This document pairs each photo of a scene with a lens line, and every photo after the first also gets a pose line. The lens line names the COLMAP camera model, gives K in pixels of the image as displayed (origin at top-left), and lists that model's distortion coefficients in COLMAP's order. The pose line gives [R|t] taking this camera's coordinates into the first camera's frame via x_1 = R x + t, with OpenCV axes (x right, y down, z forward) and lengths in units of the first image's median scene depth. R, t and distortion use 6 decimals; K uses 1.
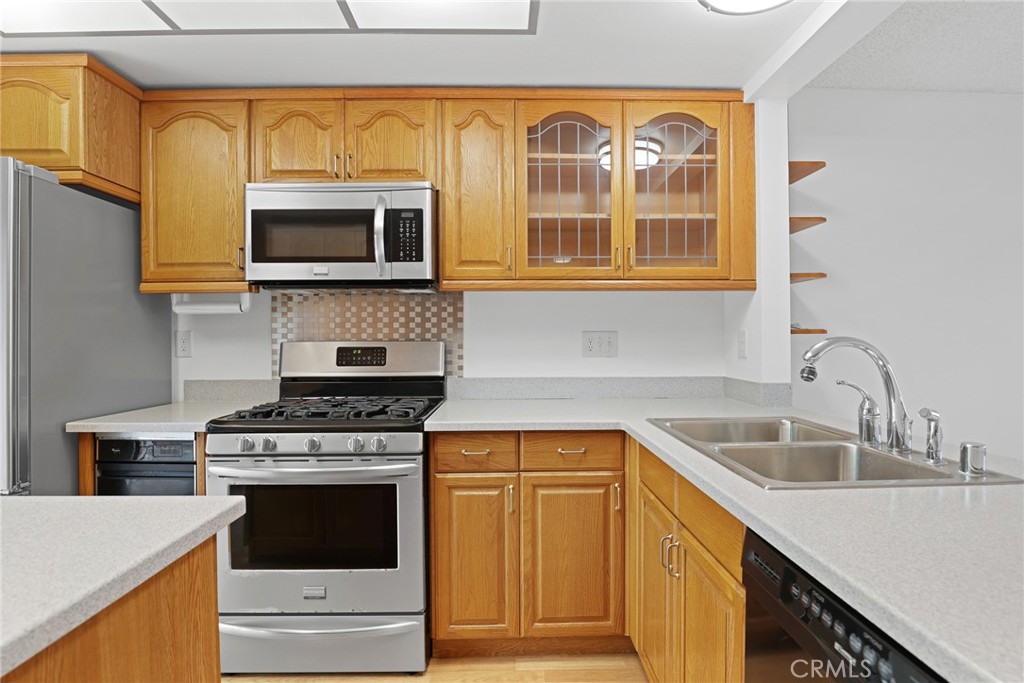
lens RADIAL K [[518.2, 0, 513.1], [0, 518.2, 337.2], [0, 0, 1]] dist [-0.004801, -0.000396]
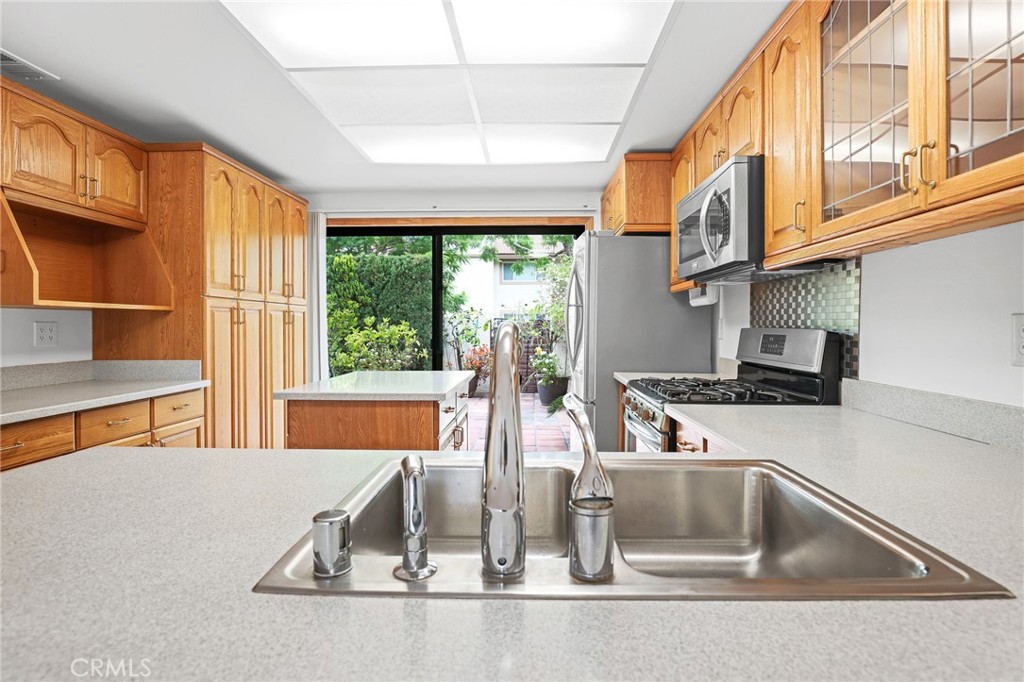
lens RADIAL K [[517.4, 0, 516.6], [0, 517.4, 332.3], [0, 0, 1]] dist [0.001828, 0.000086]
pose [[-0.053524, 0.018826, -0.998389, 0.767220], [-0.006729, 0.999793, 0.019214, 0.000697], [0.998544, 0.007746, -0.053386, 0.648443]]
